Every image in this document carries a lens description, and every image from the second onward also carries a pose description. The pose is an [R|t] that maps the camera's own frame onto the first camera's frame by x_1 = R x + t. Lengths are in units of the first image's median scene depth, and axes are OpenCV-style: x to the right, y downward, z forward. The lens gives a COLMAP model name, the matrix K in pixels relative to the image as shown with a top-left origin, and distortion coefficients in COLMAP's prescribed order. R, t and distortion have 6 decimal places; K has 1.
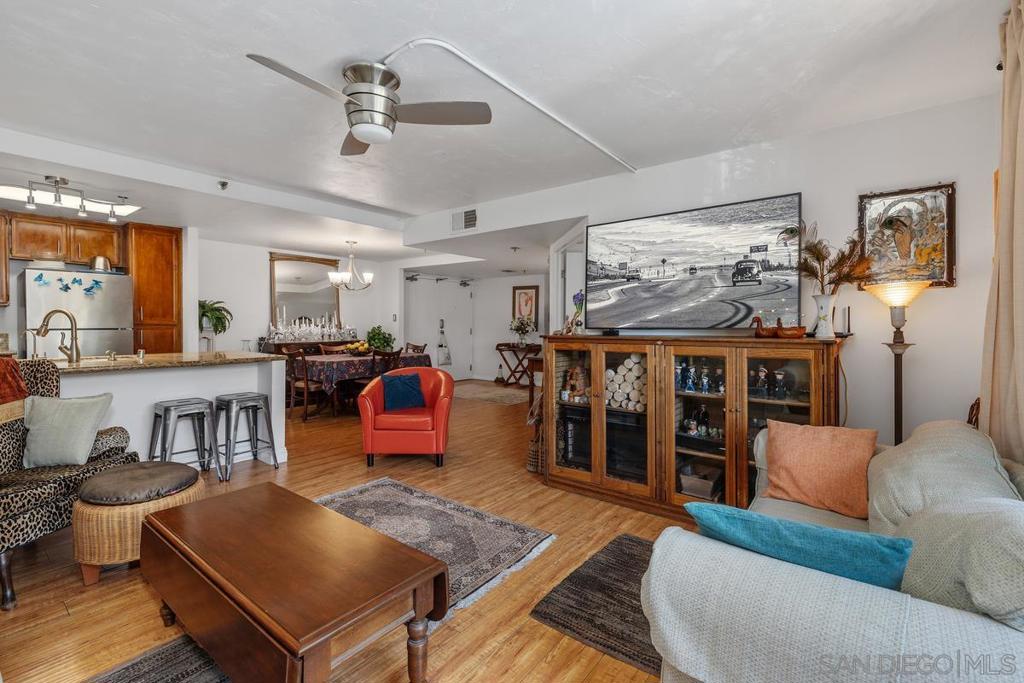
lens RADIAL K [[448.3, 0, 507.2], [0, 448.3, 327.5], [0, 0, 1]] dist [0.006401, -0.000116]
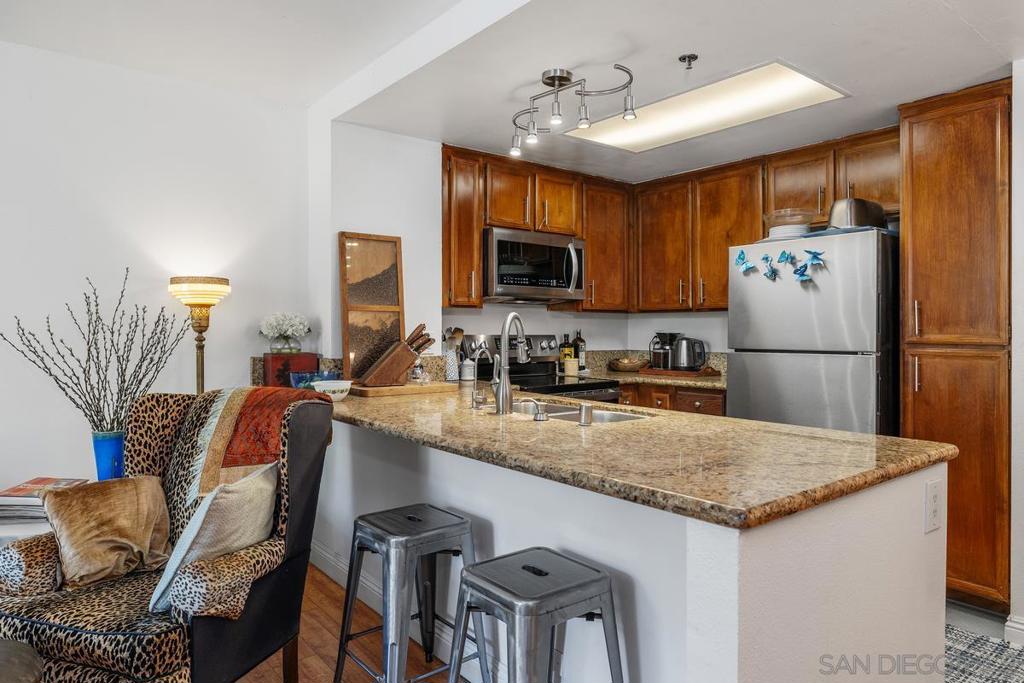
lens RADIAL K [[651.4, 0, 514.3], [0, 651.4, 332.9], [0, 0, 1]] dist [-0.004398, 0.000212]
pose [[-0.221032, -0.003003, -0.975262, -0.174939], [-0.014390, 0.999896, 0.000182, -0.013610], [0.975160, 0.014075, -0.221053, 0.908817]]
